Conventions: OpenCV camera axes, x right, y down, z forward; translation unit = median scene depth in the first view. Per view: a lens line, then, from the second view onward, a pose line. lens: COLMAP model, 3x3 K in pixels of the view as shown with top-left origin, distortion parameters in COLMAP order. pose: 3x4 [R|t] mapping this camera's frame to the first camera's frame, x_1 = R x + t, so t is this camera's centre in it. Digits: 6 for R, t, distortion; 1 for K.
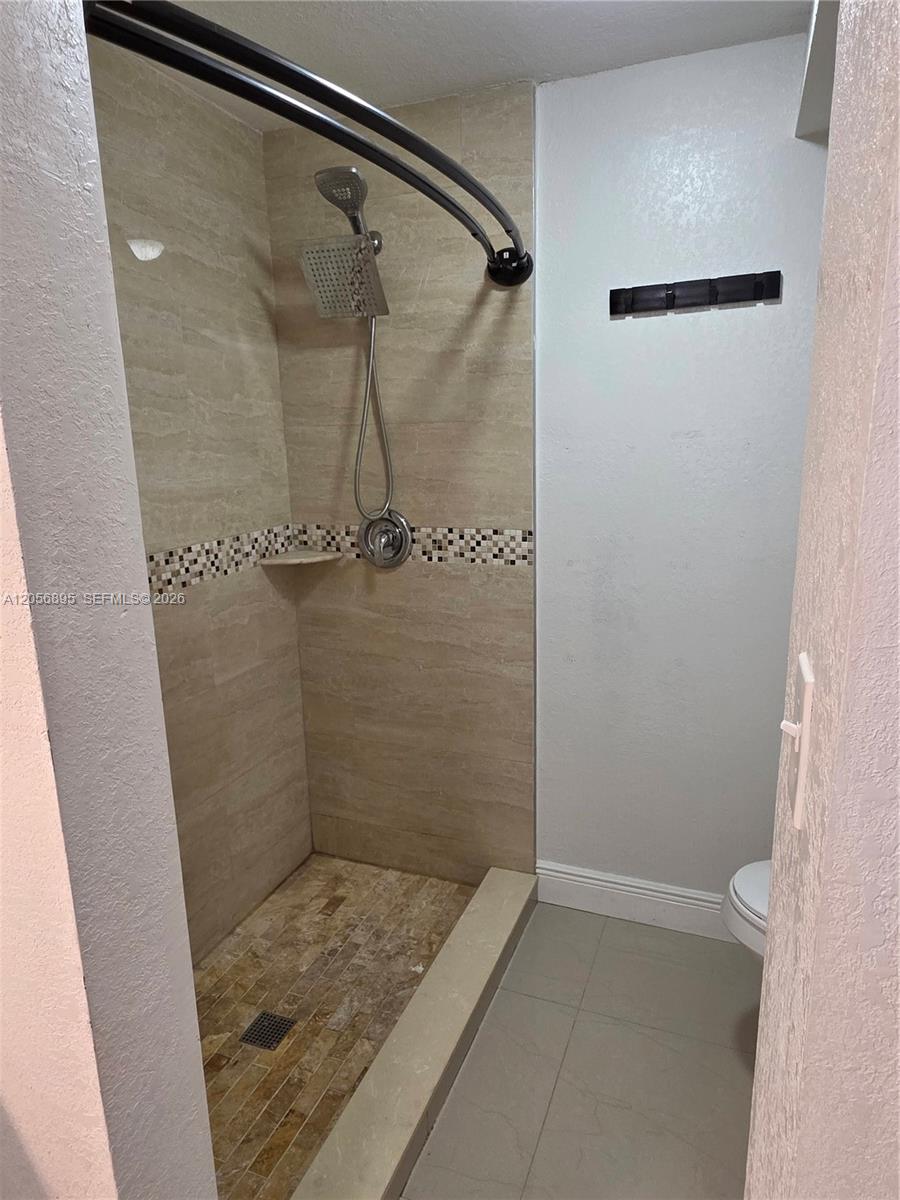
lens RADIAL K [[759.9, 0, 451.8], [0, 759.9, 601.1], [0, 0, 1]] dist [0.000127, -0.001006]
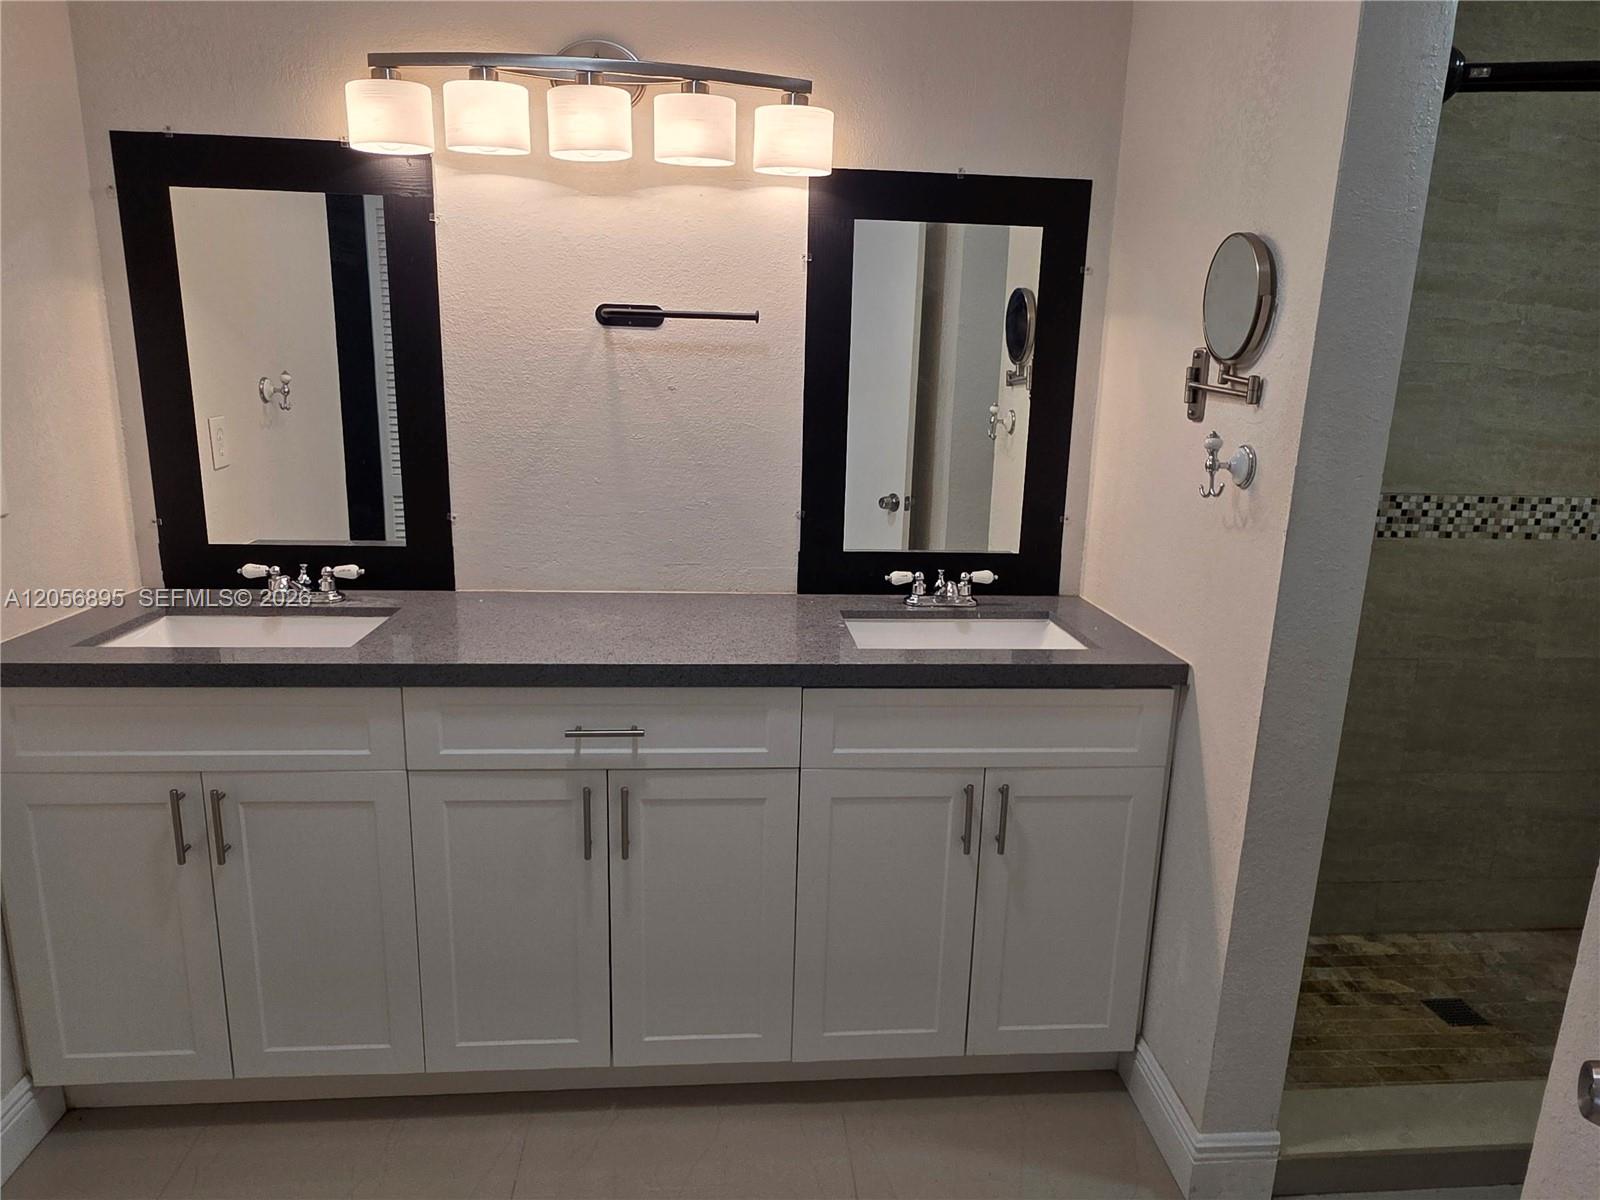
lens RADIAL K [[1013.2, 0, 798.7], [0, 1013.2, 599.2], [0, 0, 1]] dist [0.000127, -0.001006]
pose [[0.443382, 0.239706, -0.863686, 0.338102], [-0.237308, 0.960586, 0.144775, 0.084118], [0.864348, 0.140770, 0.482790, -0.354743]]
